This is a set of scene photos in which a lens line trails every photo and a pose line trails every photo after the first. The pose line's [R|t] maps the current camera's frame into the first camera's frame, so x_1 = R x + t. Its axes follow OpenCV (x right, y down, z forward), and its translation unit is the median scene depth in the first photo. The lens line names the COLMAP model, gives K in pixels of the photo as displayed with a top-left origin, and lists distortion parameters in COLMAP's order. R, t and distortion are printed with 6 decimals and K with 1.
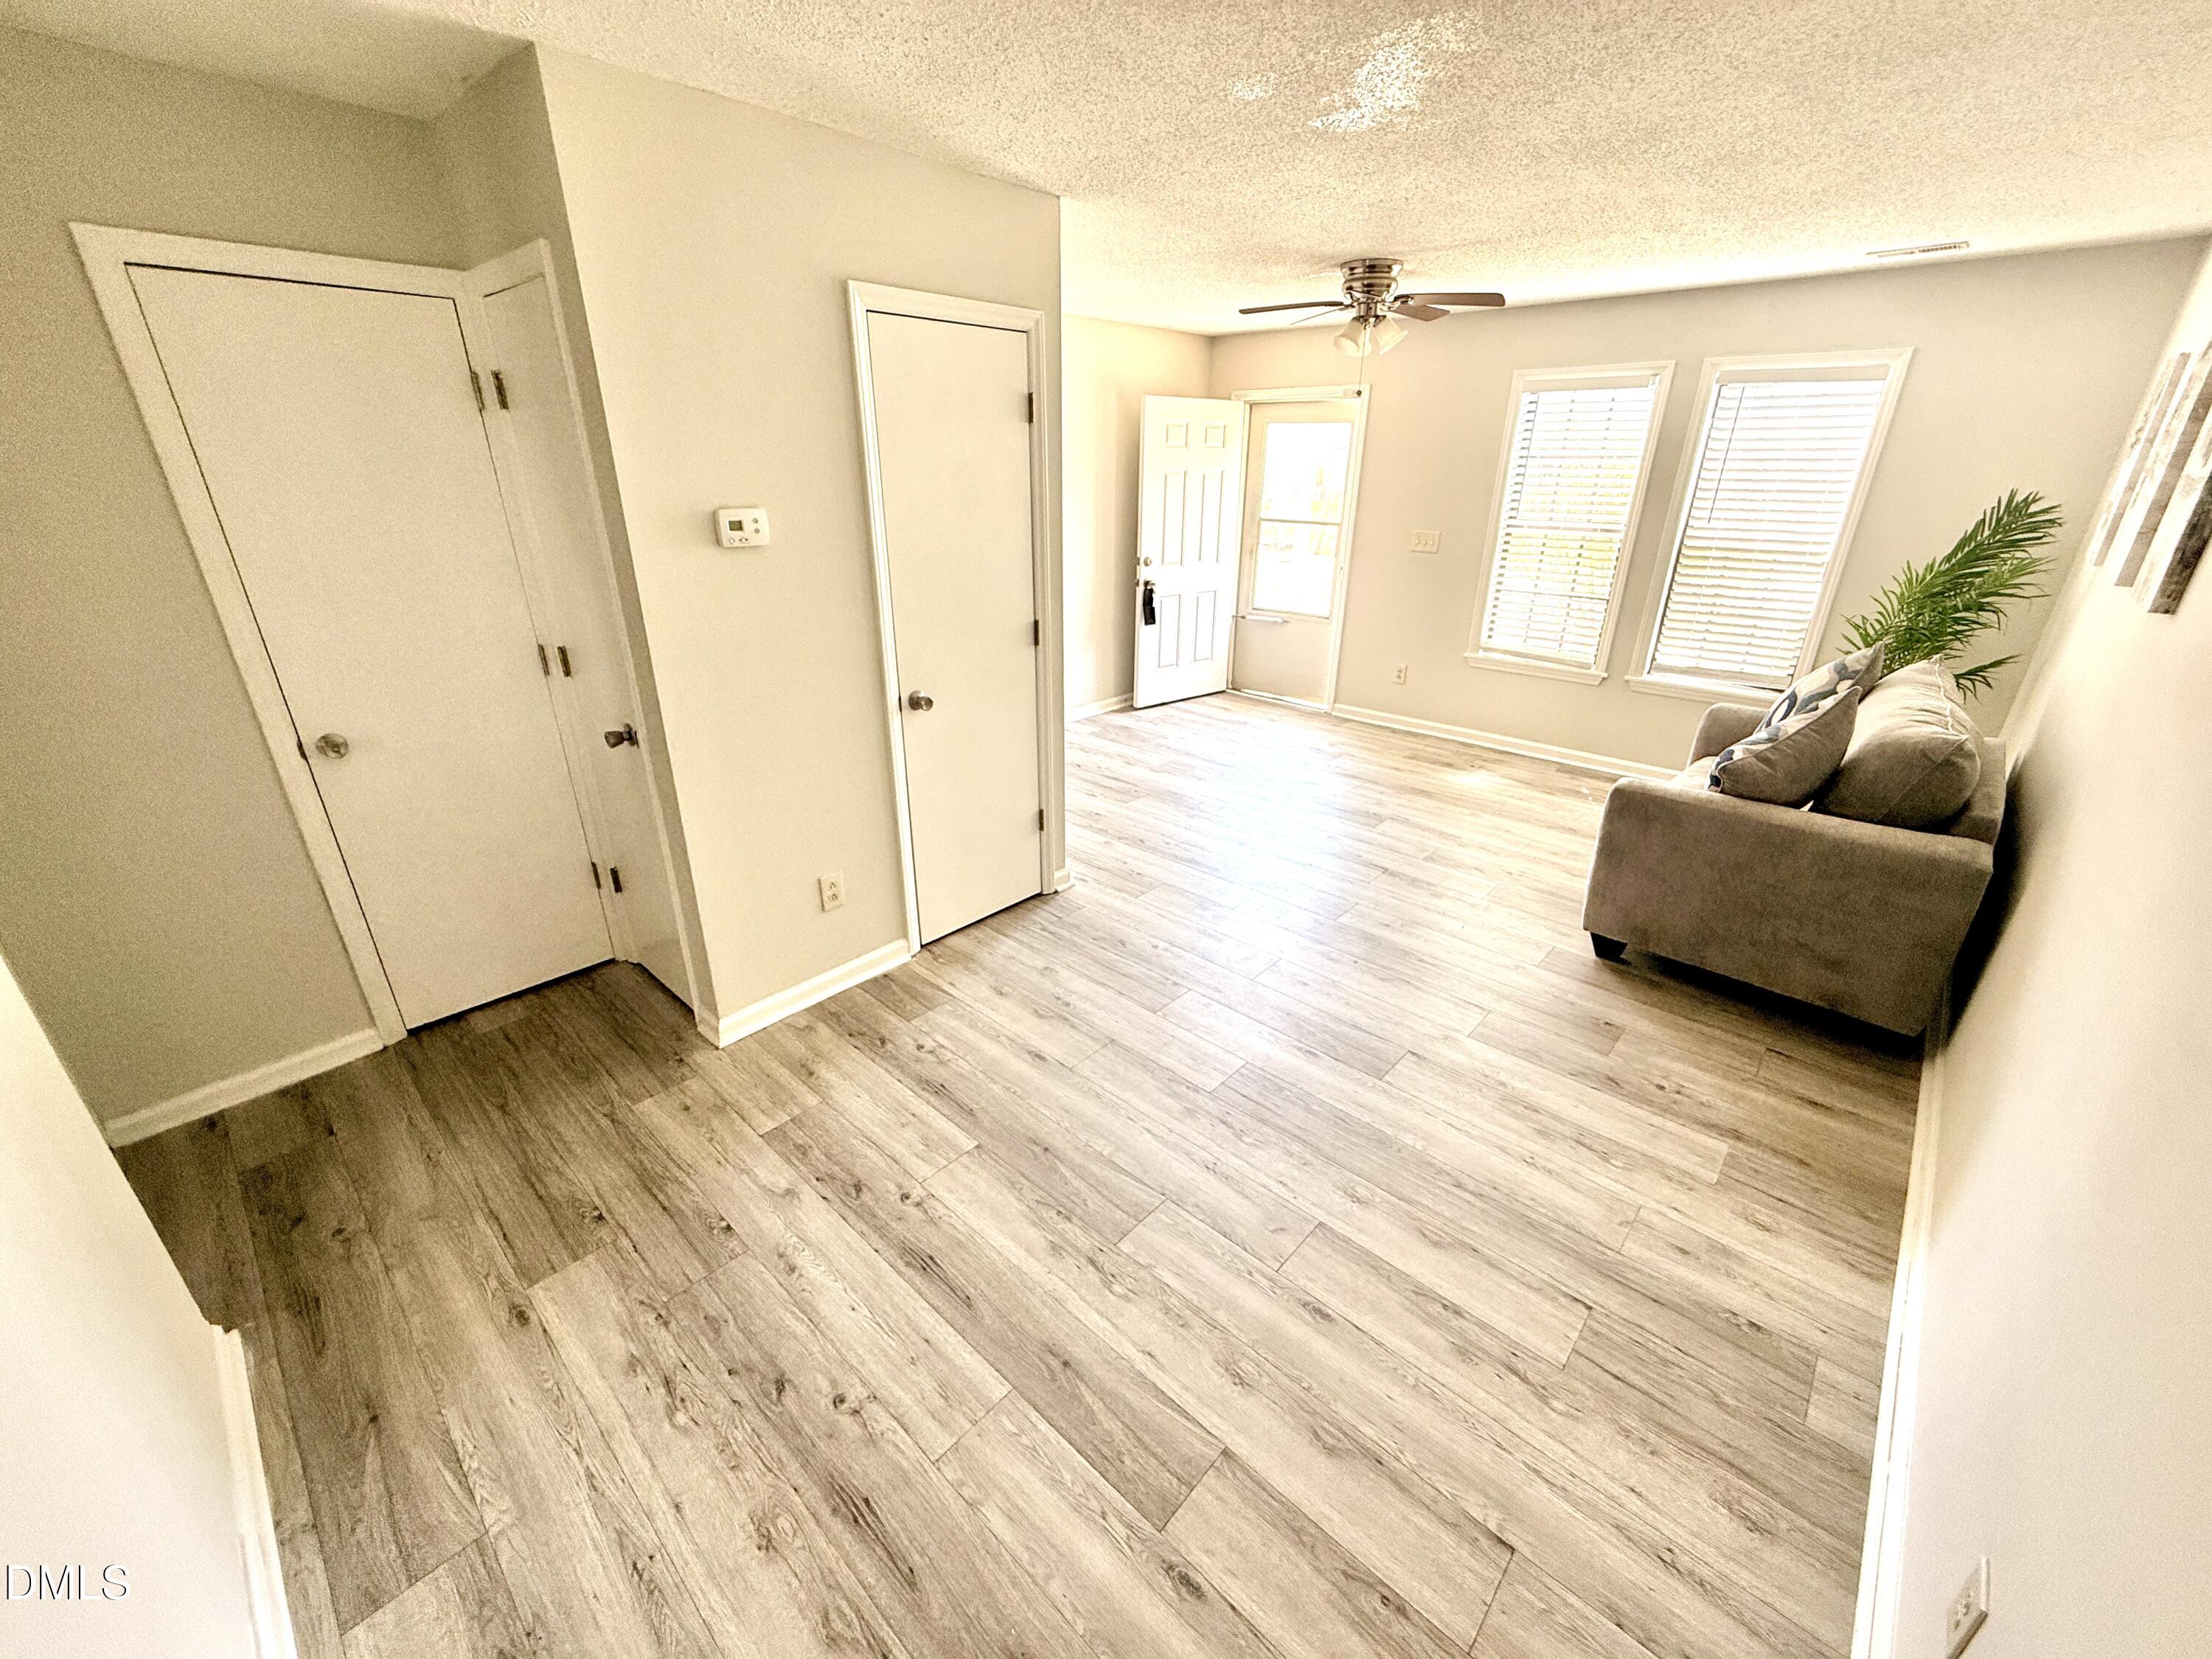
lens RADIAL K [[878.0, 0, 1105.1], [0, 878.0, 823.4], [0, 0, 1]] dist [0.000792, 0.000267]
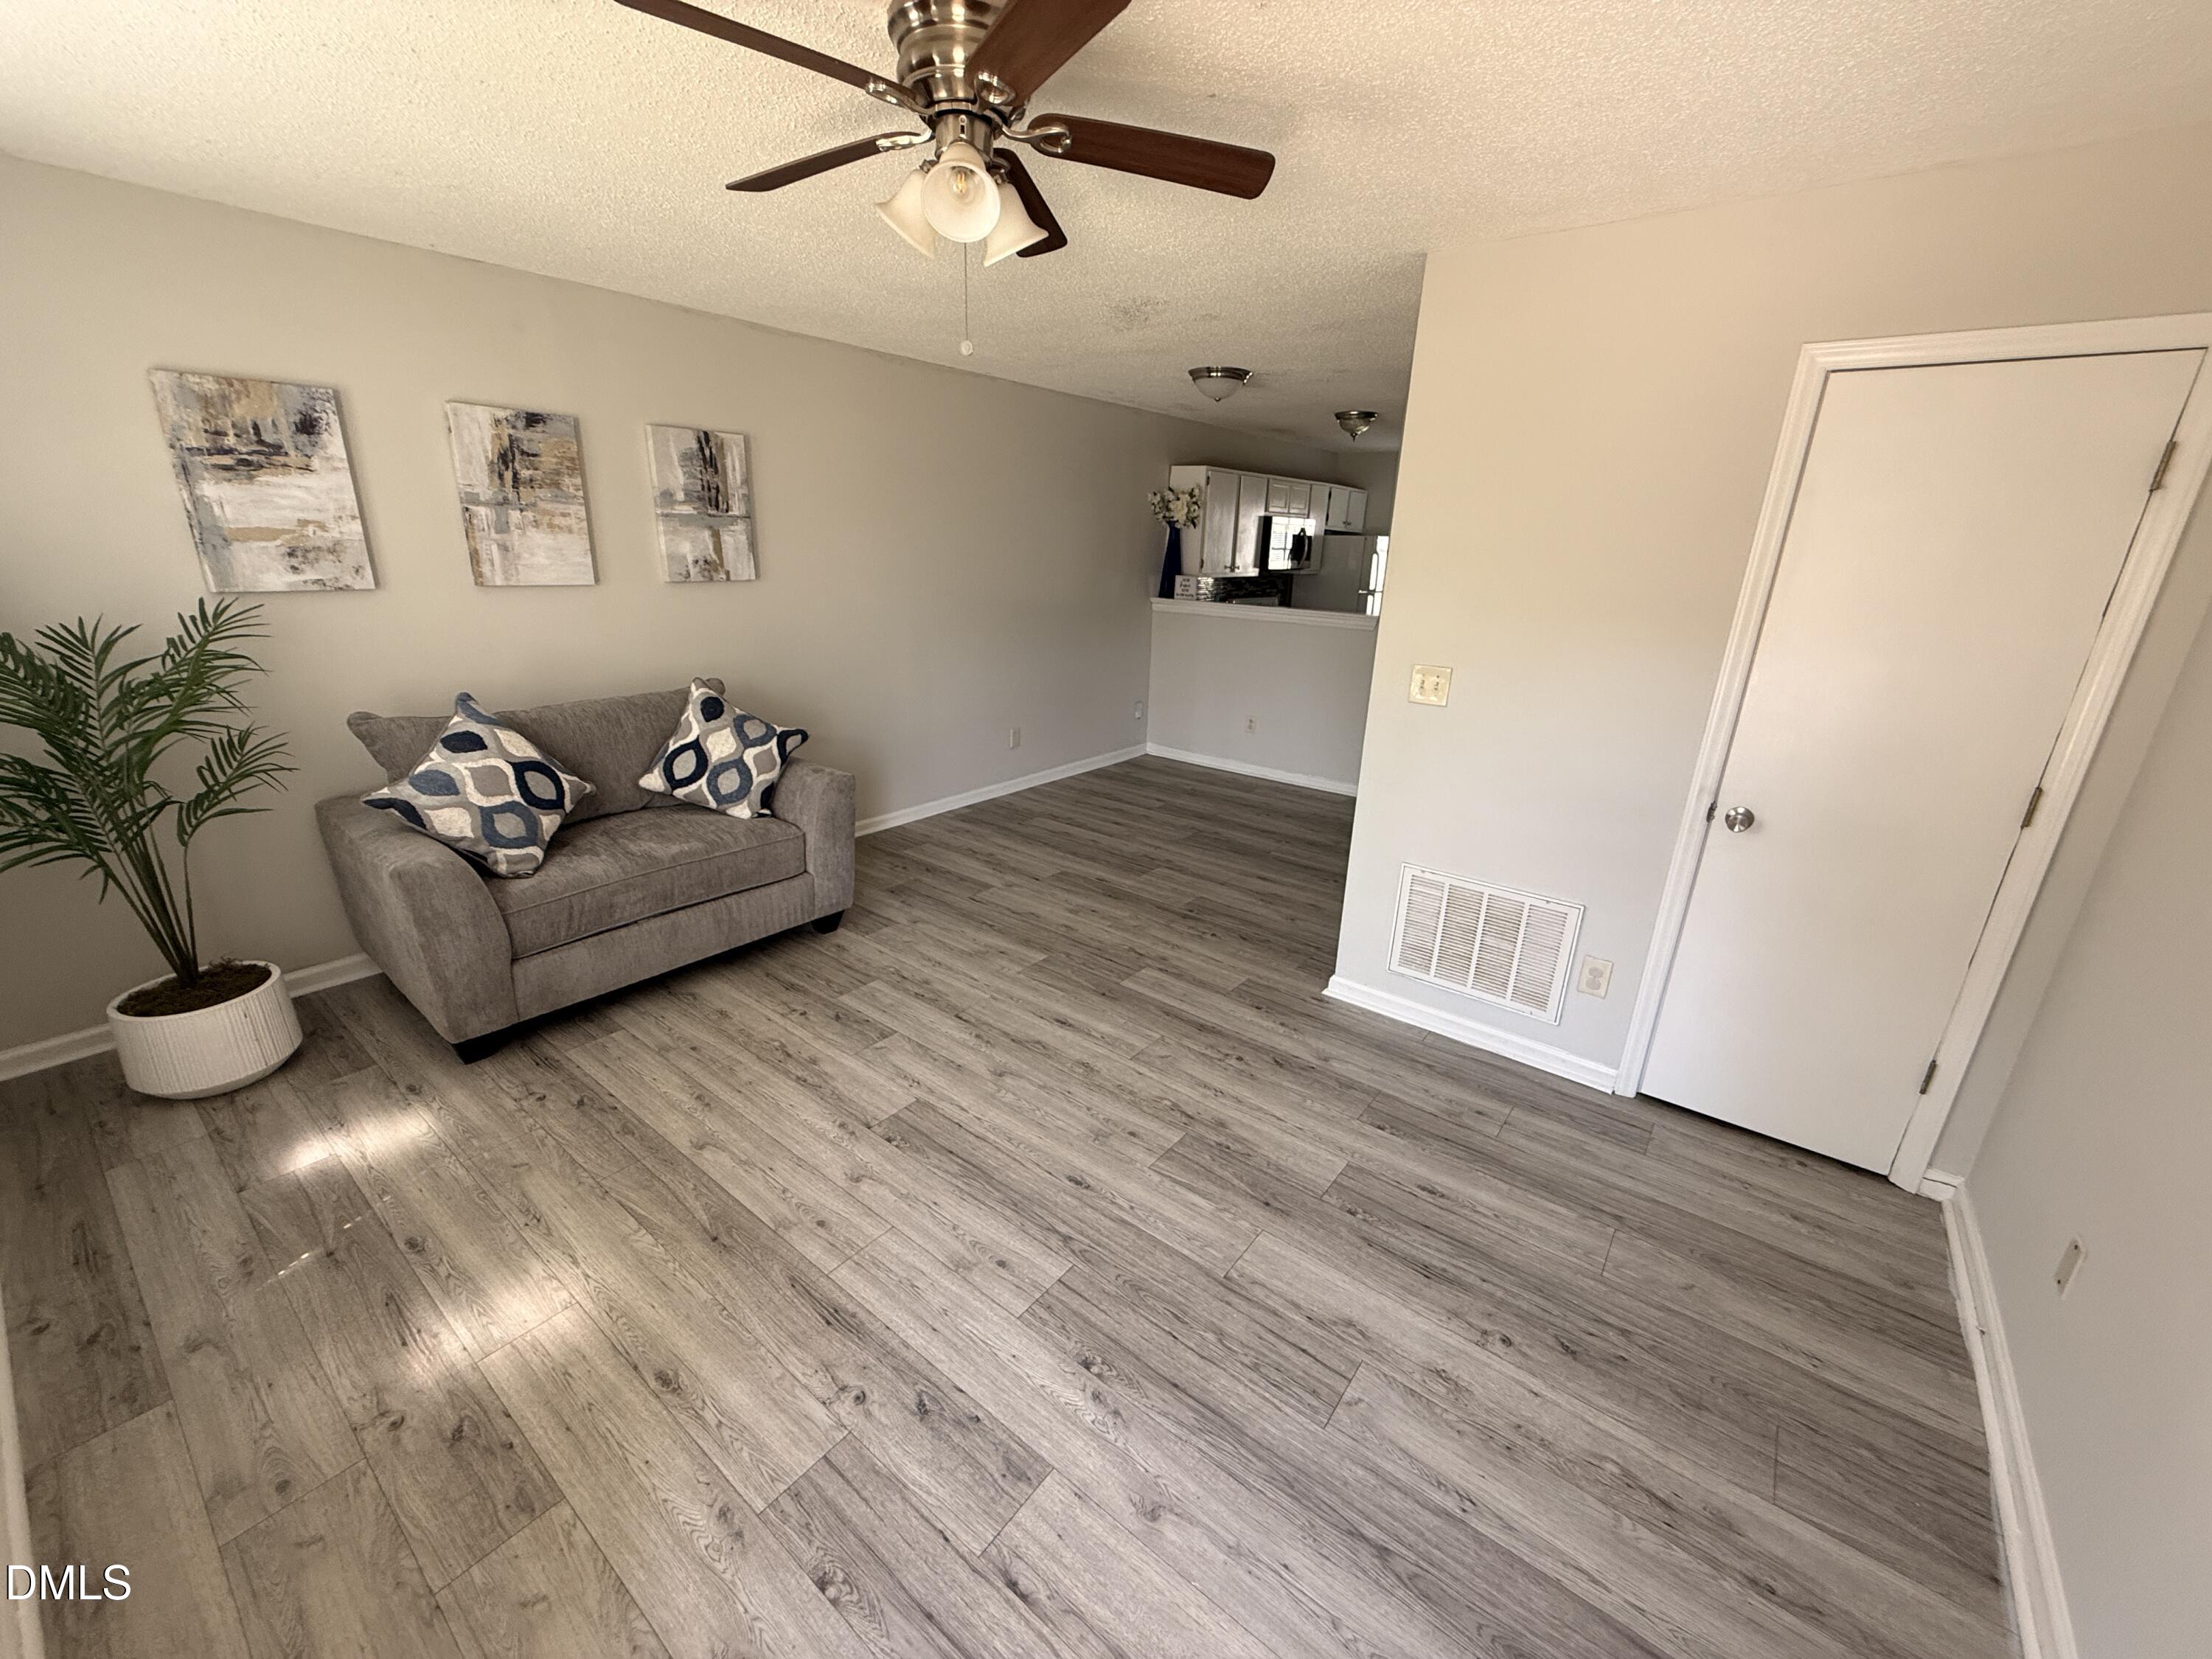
lens RADIAL K [[878.0, 0, 1103.1], [0, 878.0, 837.9], [0, 0, 1]] dist [0.000792, 0.000267]
pose [[-0.995471, -0.010034, -0.094535, 0.361889], [-0.070190, 0.748250, 0.659693, -0.820108], [0.064116, 0.663341, -0.745566, 2.037095]]
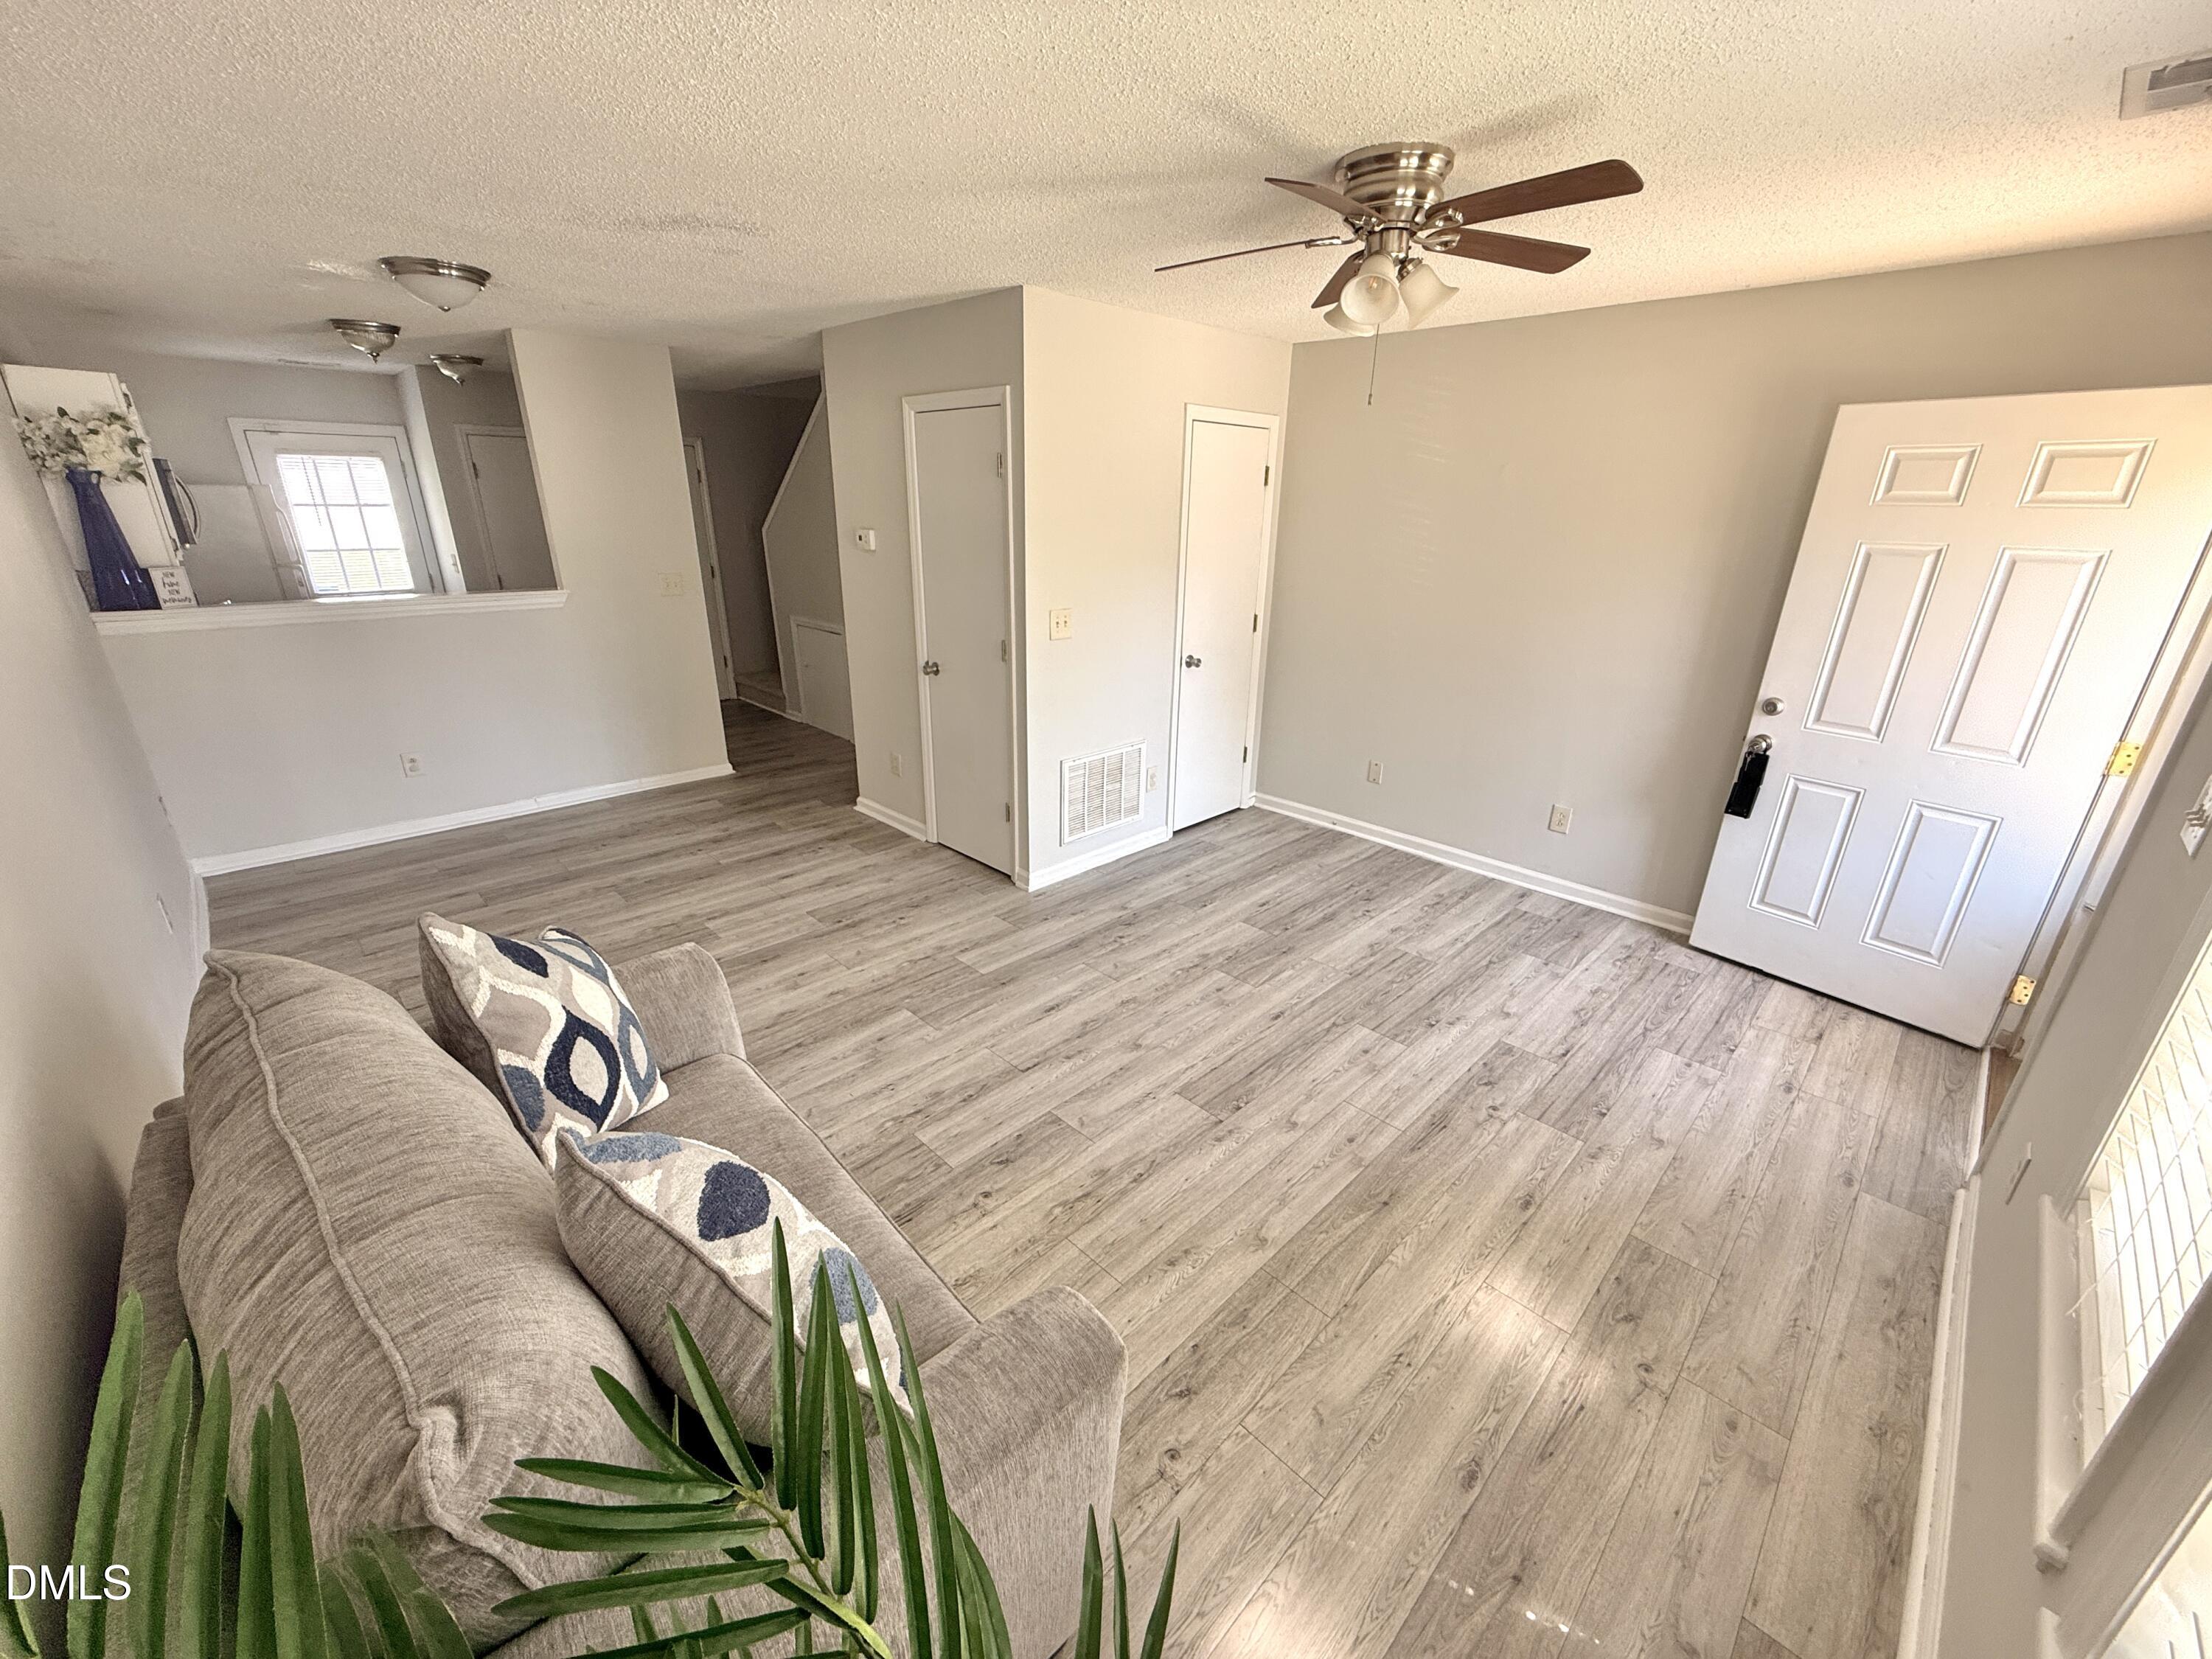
lens RADIAL K [[878.0, 0, 1102.4], [0, 878.0, 828.8], [0, 0, 1]] dist [0.000792, 0.000267]
pose [[-0.041629, 0.343871, -0.938094, 1.257662], [-0.397654, 0.855638, 0.331292, -0.517615], [0.916591, 0.386828, 0.101123, 1.240559]]
